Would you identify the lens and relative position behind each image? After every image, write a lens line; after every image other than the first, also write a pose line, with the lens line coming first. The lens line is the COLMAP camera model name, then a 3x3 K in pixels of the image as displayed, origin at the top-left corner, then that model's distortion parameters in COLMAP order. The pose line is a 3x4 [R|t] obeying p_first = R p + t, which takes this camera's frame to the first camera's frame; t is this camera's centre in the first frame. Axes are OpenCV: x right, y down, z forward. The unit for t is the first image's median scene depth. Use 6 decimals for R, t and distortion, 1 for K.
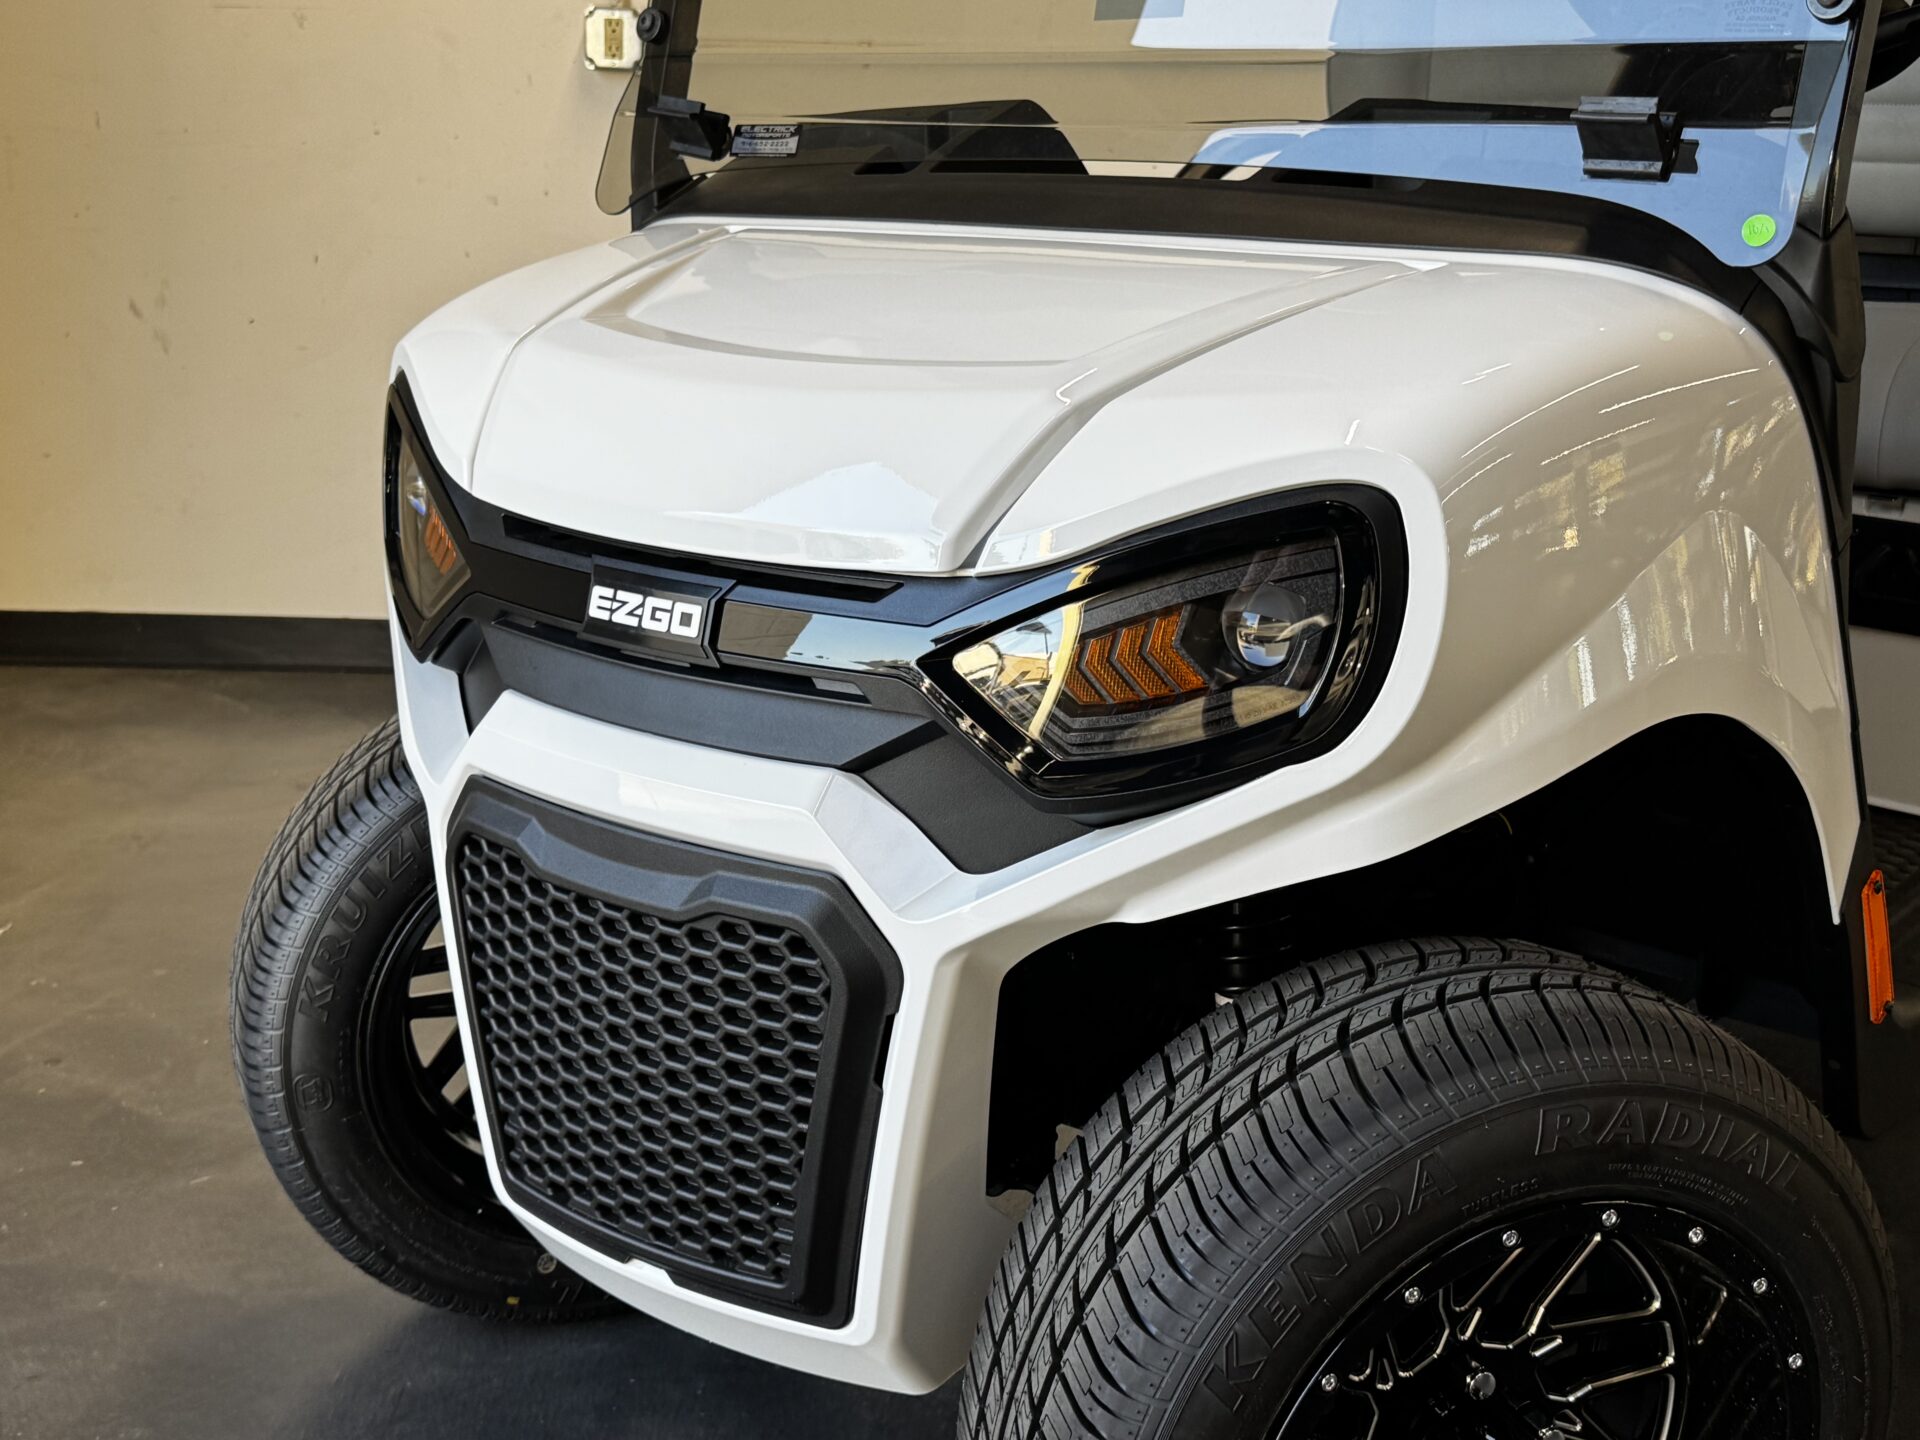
lens RADIAL K [[2260.3, 0, 960.0], [0, 2260.3, 720.0], [0, 0, 1]] dist [0.142771, -0.208737]
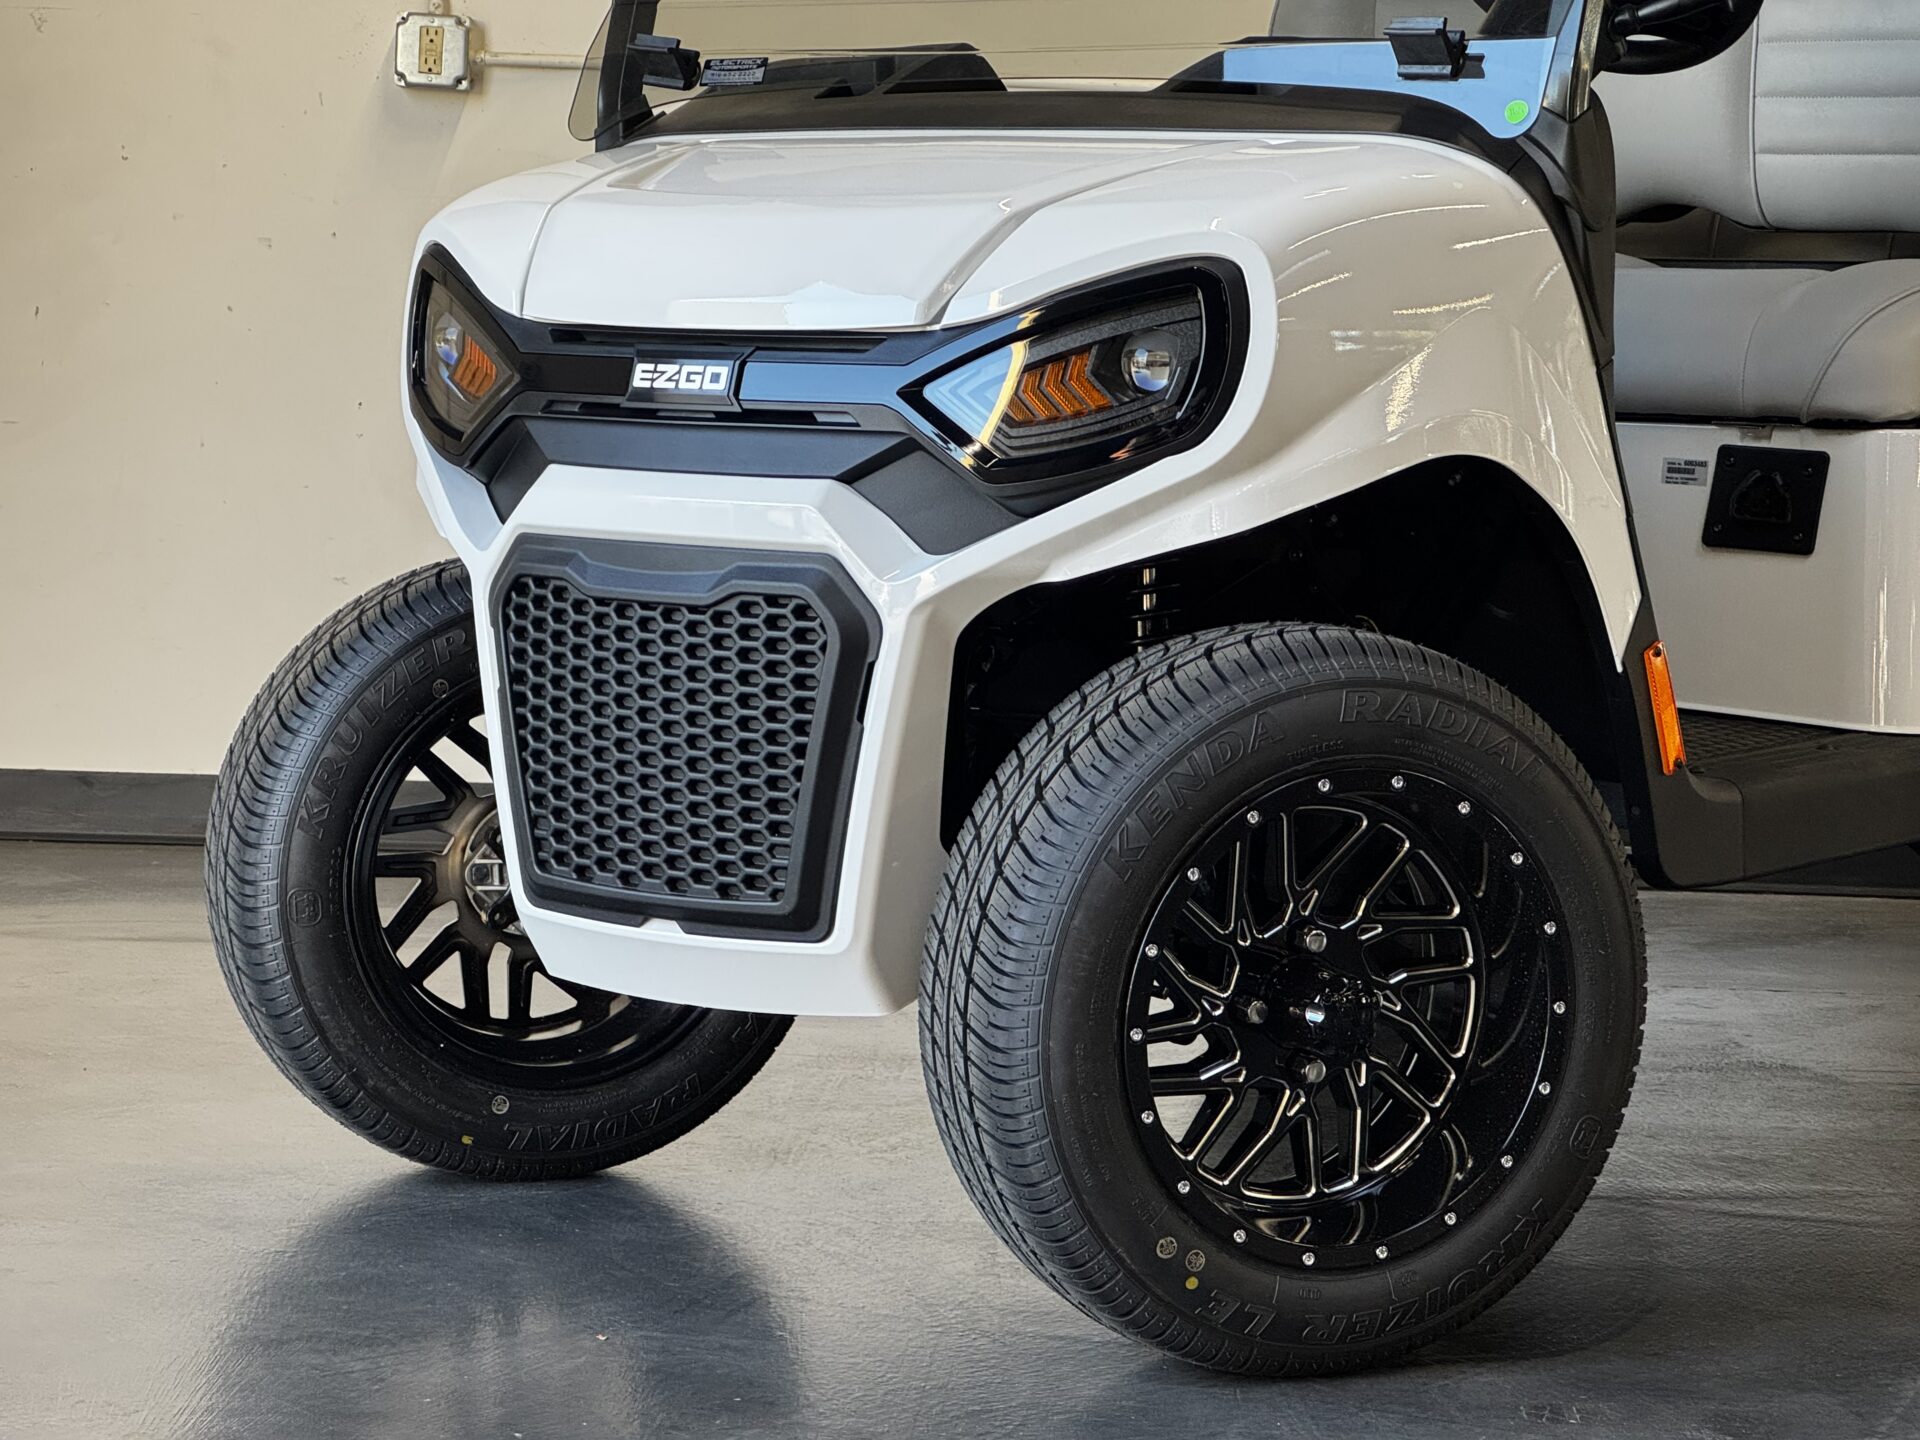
lens RADIAL K [[4412.5, 0, 960.0], [0, 4412.5, 720.0], [0, 0, 1]] dist [-0.353234, 8.380481]
pose [[0.998772, 0.013814, 0.047578, -0.097233], [-0.005562, 0.985533, -0.169393, 0.573548], [-0.049230, 0.168921, 0.984399, -1.457302]]
